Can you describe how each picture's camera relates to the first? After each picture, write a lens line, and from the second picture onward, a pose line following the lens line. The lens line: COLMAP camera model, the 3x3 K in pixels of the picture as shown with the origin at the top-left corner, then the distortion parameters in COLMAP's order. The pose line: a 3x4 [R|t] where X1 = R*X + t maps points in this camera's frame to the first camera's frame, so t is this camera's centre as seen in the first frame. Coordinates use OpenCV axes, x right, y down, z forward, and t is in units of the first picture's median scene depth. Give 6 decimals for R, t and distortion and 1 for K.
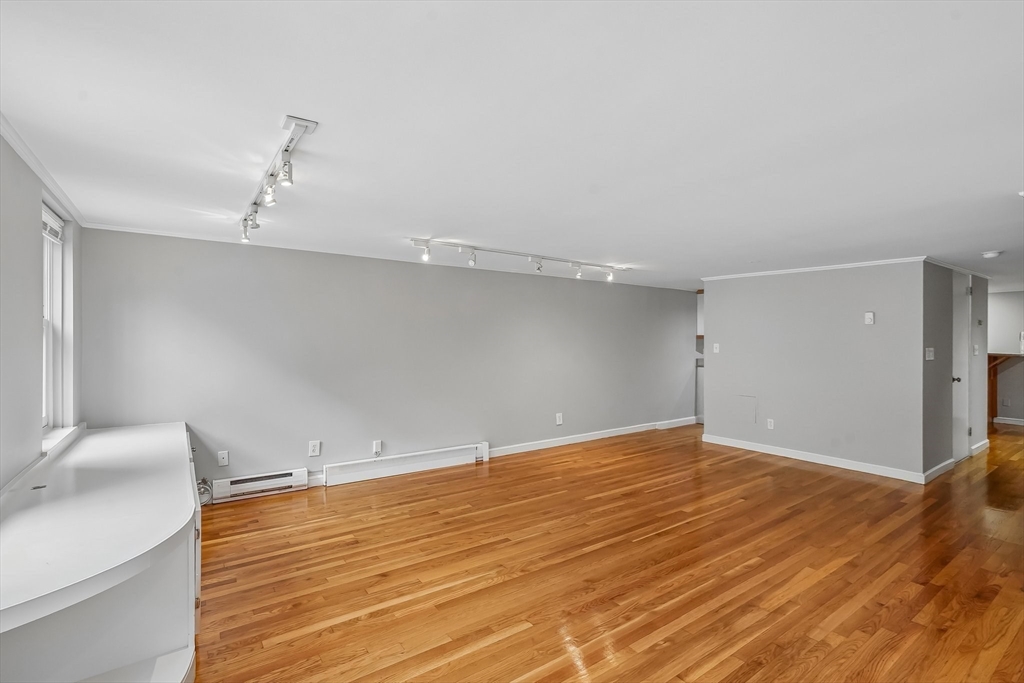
lens RADIAL K [[474.2, 0, 510.4], [0, 474.2, 338.3], [0, 0, 1]] dist [-0.051966, 0.024669]
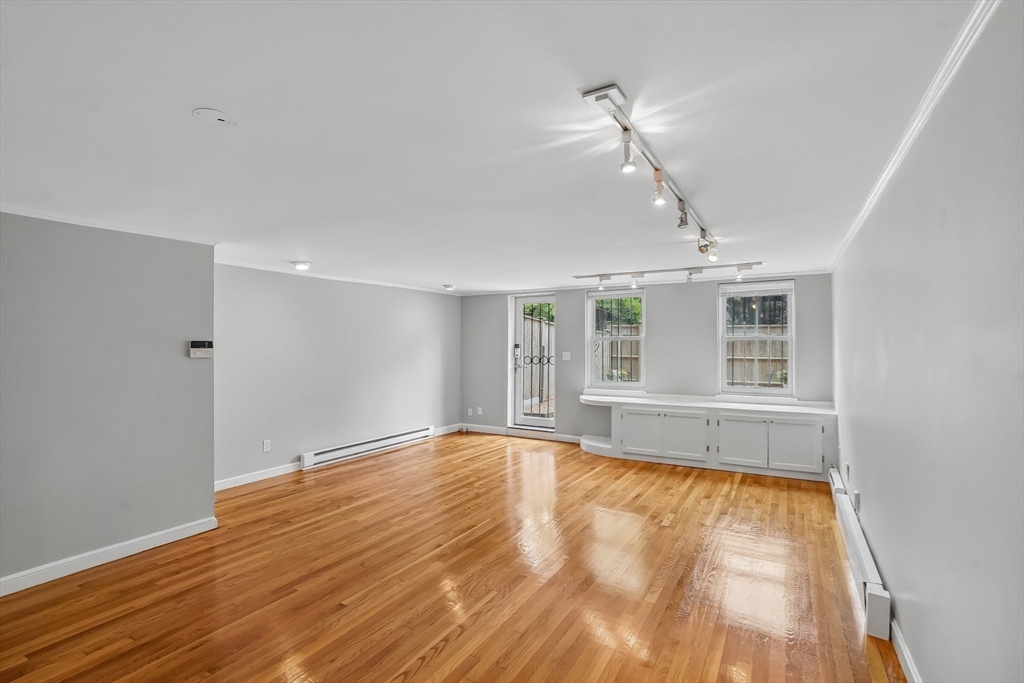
lens RADIAL K [[474.2, 0, 510.4], [0, 474.2, 338.3], [0, 0, 1]] dist [-0.051966, 0.024669]
pose [[-0.913754, -0.006226, -0.406220, 0.657028], [0.002667, 0.999769, -0.021322, 0.004930], [0.406259, -0.020566, -0.913526, 1.989897]]
